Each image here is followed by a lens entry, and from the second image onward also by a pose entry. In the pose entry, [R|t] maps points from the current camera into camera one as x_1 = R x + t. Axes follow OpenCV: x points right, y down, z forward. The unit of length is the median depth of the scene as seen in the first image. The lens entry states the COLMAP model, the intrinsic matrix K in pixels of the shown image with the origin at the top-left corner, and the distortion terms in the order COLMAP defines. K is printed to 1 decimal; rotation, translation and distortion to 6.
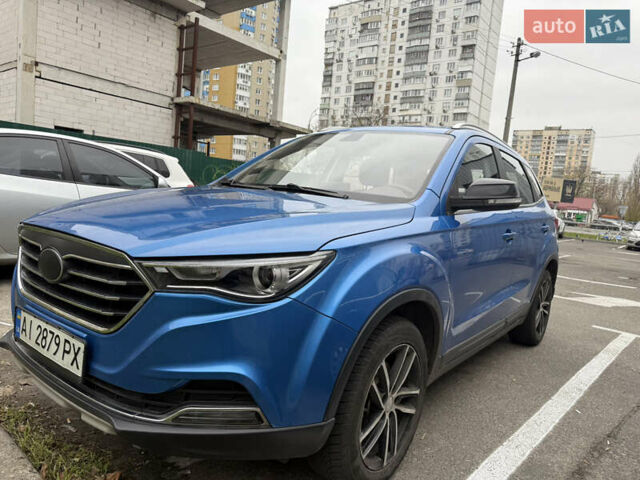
lens RADIAL K [[454.5, 0, 320.0], [0, 454.5, 240.0], [0, 0, 1]] dist [0.009358, -0.027381]
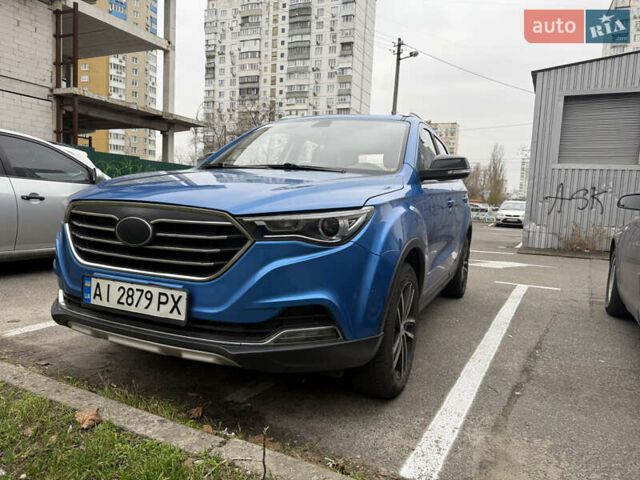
lens RADIAL K [[454.5, 0, 320.0], [0, 454.5, 240.0], [0, 0, 1]] dist [0.009358, -0.027381]
pose [[0.969673, -0.062111, 0.236382, -0.030924], [0.059375, 0.998061, 0.018681, 0.006222], [-0.237084, -0.004079, 0.971481, -0.016279]]
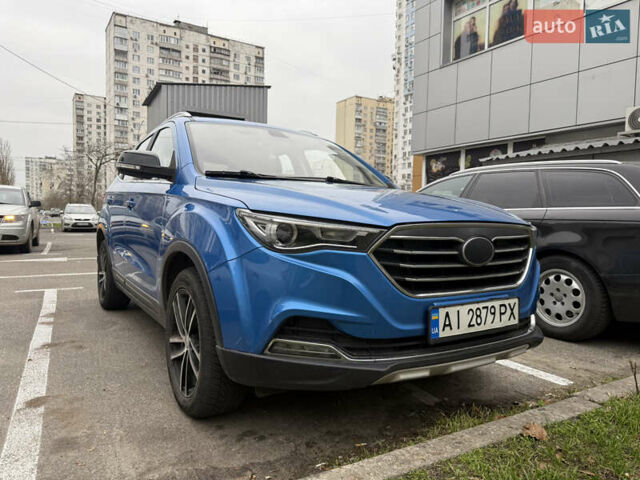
lens RADIAL K [[454.5, 0, 320.0], [0, 454.5, 240.0], [0, 0, 1]] dist [0.009358, -0.027381]
pose [[0.317781, -0.119439, 0.940611, -0.134902], [0.088749, 0.991426, 0.095908, -0.008841], [-0.944001, 0.053000, 0.325657, 0.075604]]
